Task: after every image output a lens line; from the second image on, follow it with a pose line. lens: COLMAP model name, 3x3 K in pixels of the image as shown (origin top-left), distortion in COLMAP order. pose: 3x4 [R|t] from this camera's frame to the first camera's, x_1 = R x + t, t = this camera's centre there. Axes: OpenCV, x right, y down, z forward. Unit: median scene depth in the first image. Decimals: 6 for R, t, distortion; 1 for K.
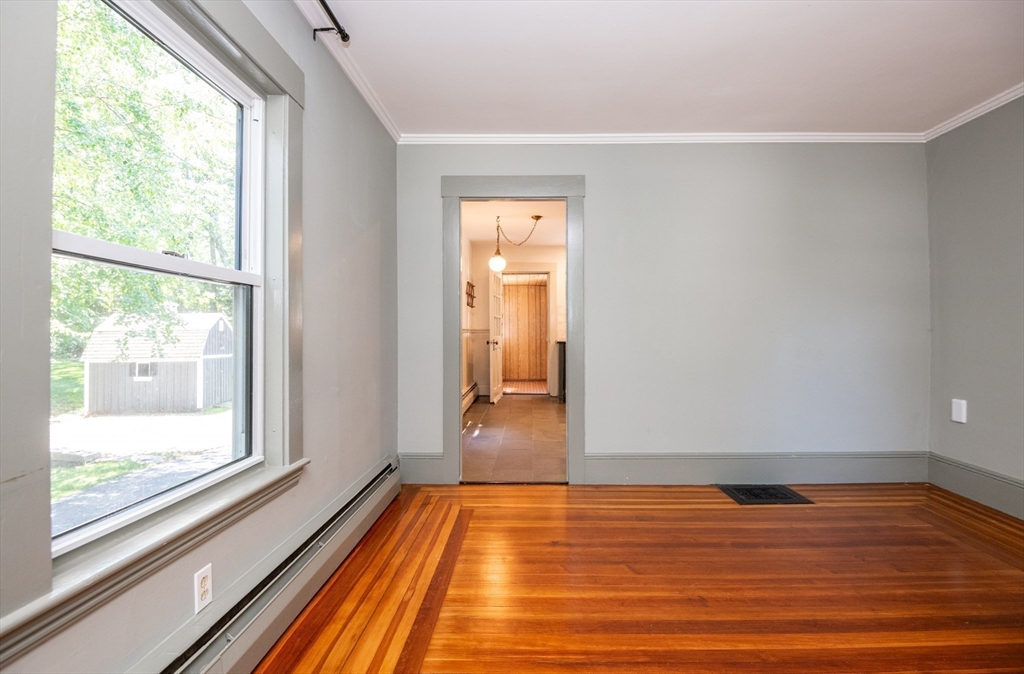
lens RADIAL K [[474.3, 0, 513.9], [0, 474.3, 334.5], [0, 0, 1]] dist [-0.013631, -0.008354]
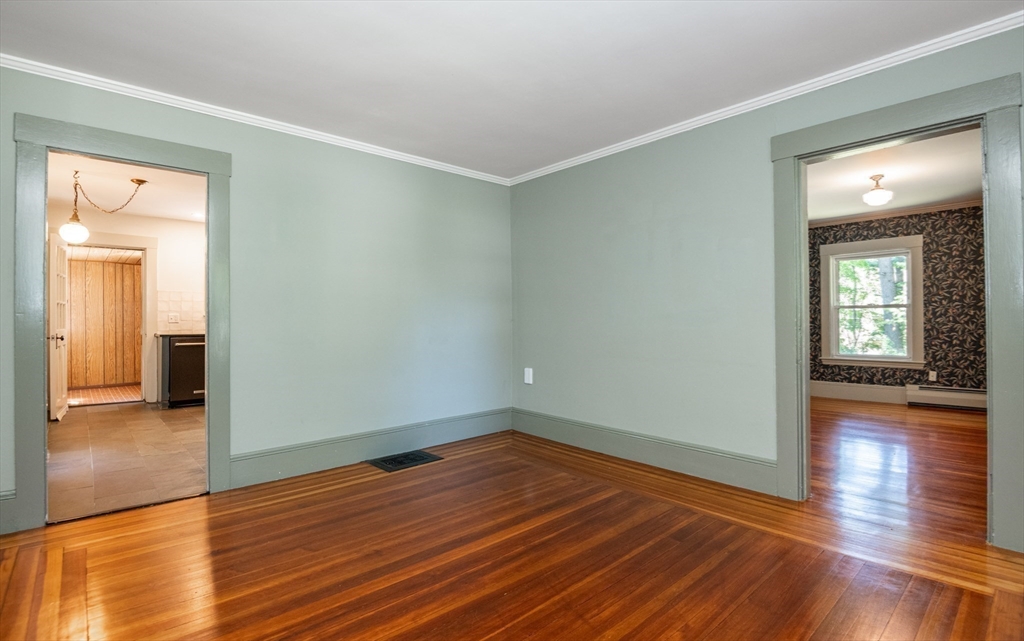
lens RADIAL K [[487.2, 0, 513.4], [0, 487.2, 317.0], [0, 0, 1]] dist [-0.035723, -0.002169]
pose [[0.727739, 0.000996, 0.685853, -0.108217], [0.009336, 0.999892, -0.011359, -0.000036], [-0.685790, 0.014670, 0.727651, -0.066278]]
